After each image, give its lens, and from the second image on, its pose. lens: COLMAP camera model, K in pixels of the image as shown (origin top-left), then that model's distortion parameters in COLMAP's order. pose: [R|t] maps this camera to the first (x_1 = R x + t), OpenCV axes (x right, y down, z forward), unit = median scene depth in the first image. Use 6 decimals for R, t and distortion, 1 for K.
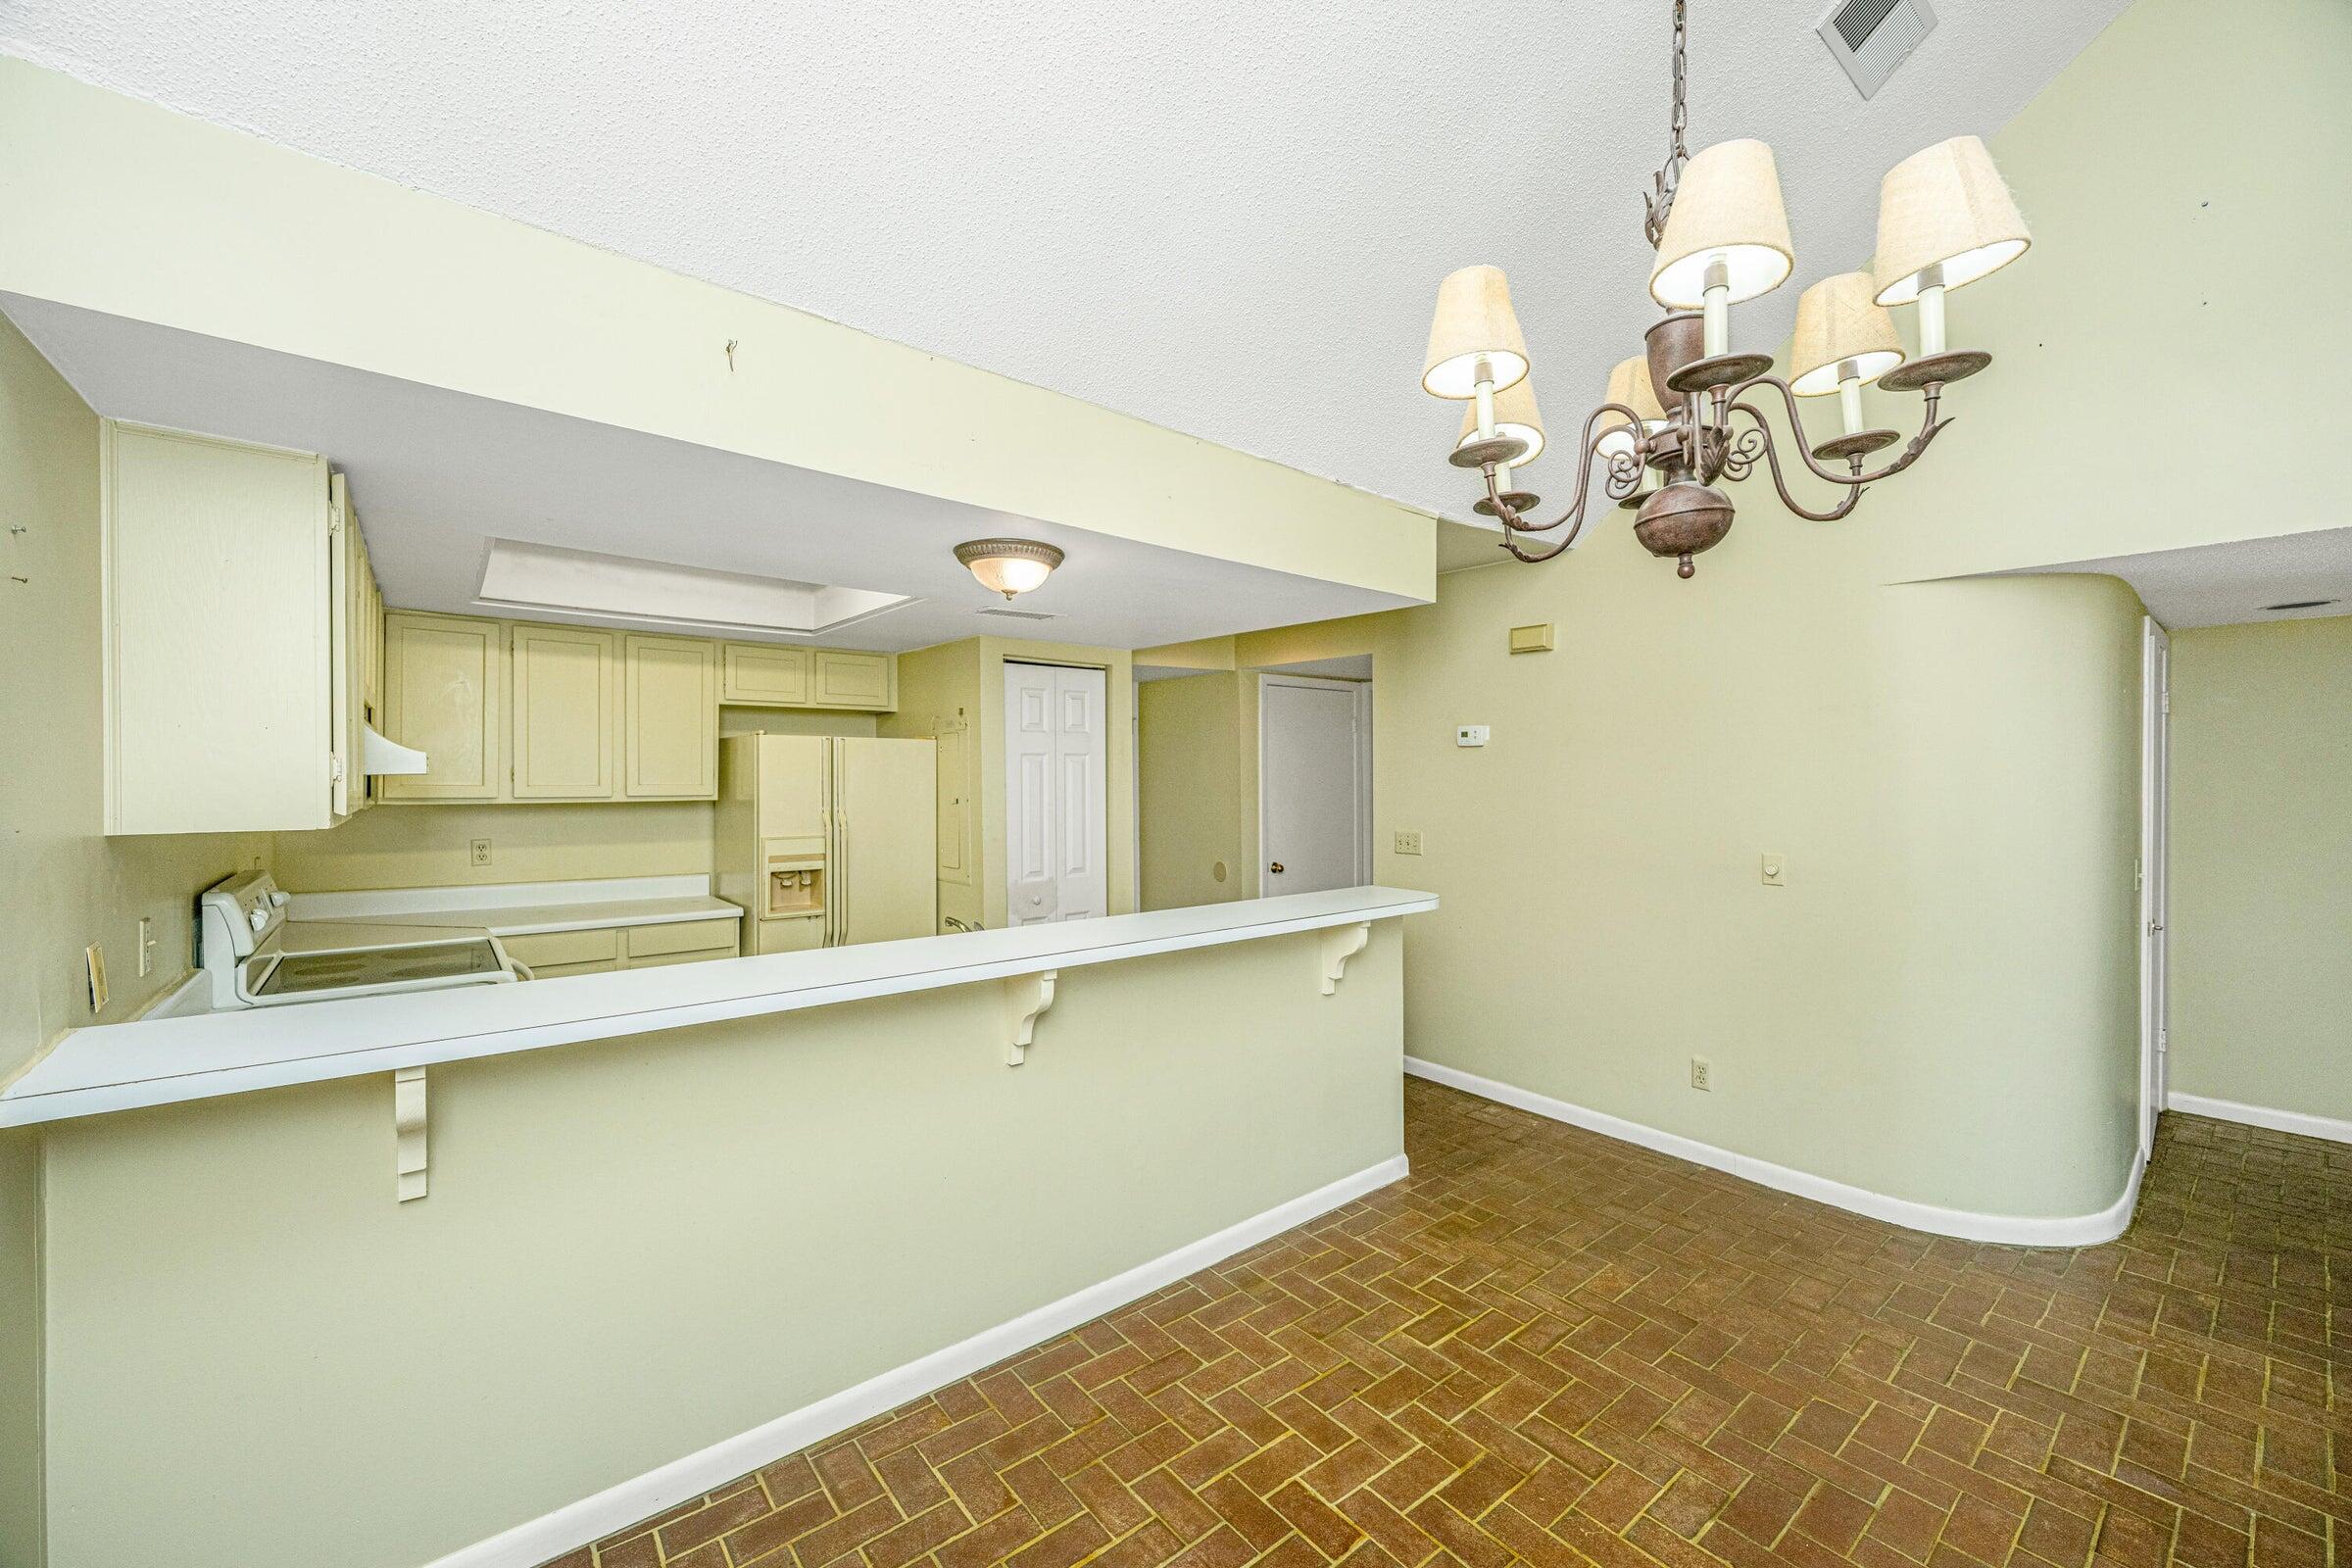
lens RADIAL K [[927.2, 0, 1180.9], [0, 927.2, 781.5], [0, 0, 1]] dist [-0.002457, 0.000001]
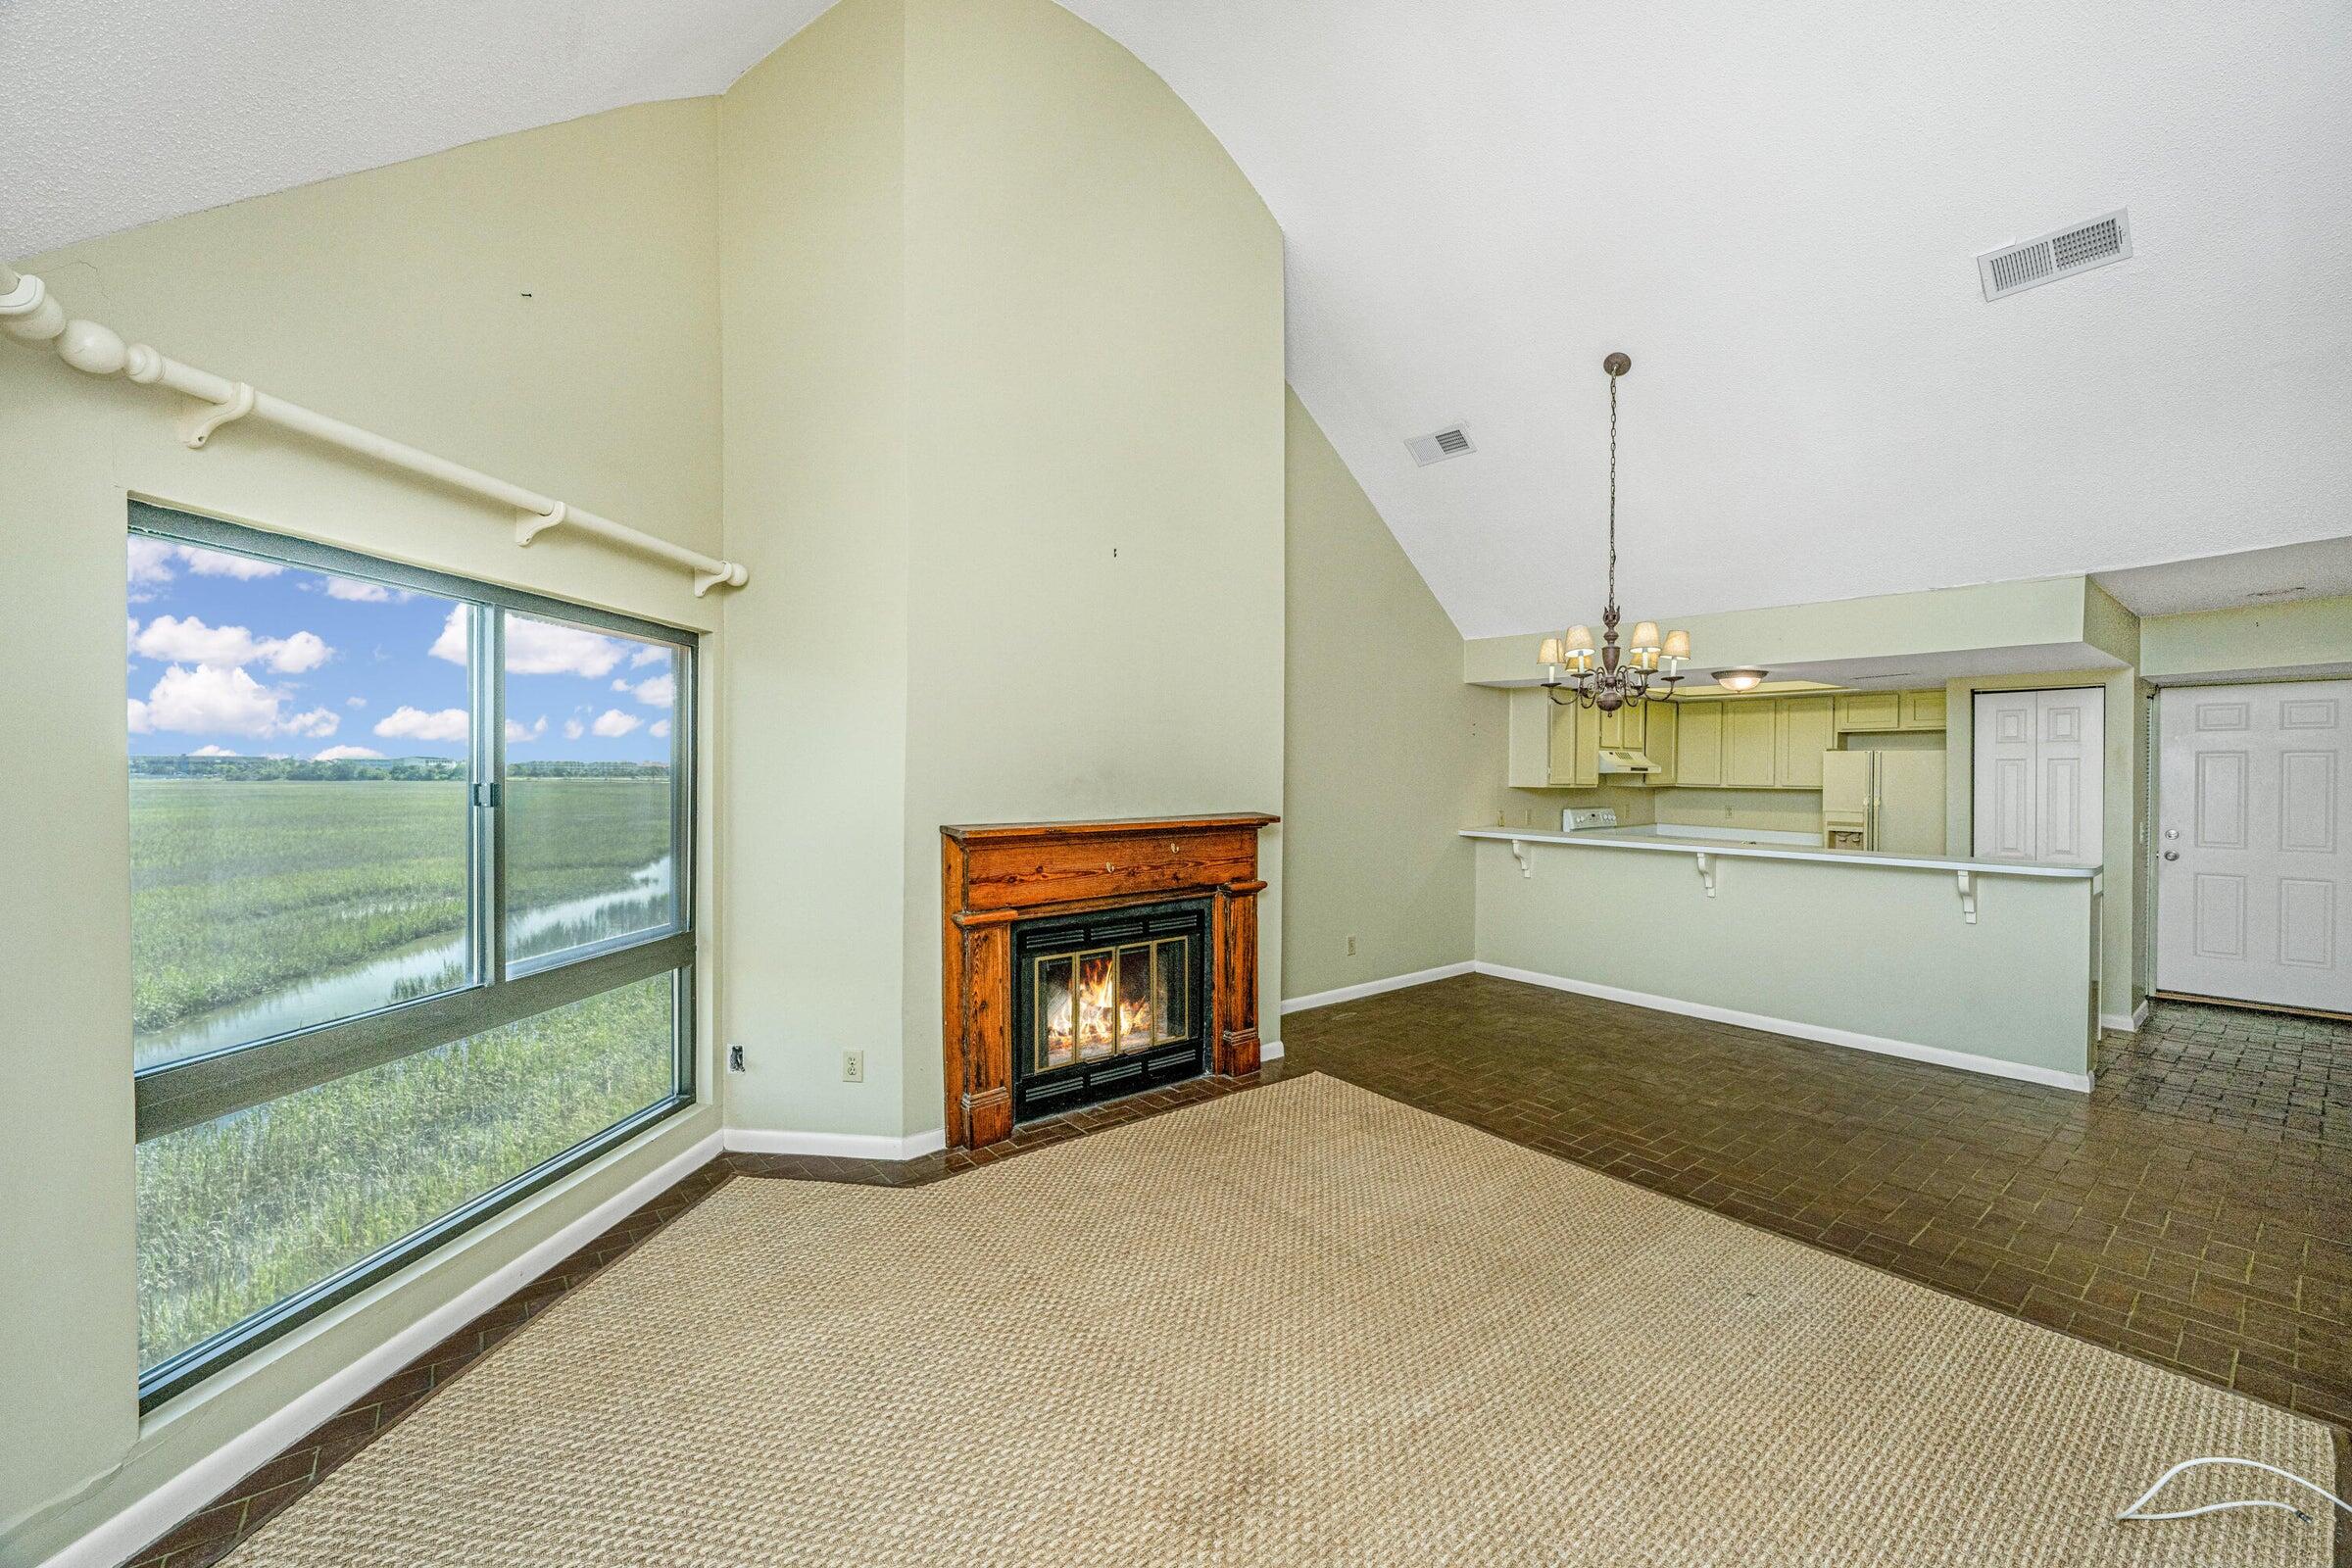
lens RADIAL K [[927.2, 0, 1180.9], [0, 927.2, 781.5], [0, 0, 1]] dist [-0.002457, 0.000001]
pose [[-0.007075, 0.010386, -0.999921, 2.039275], [-0.012326, 0.999869, 0.010473, 0.004455], [0.999899, 0.012400, -0.006946, -0.314496]]
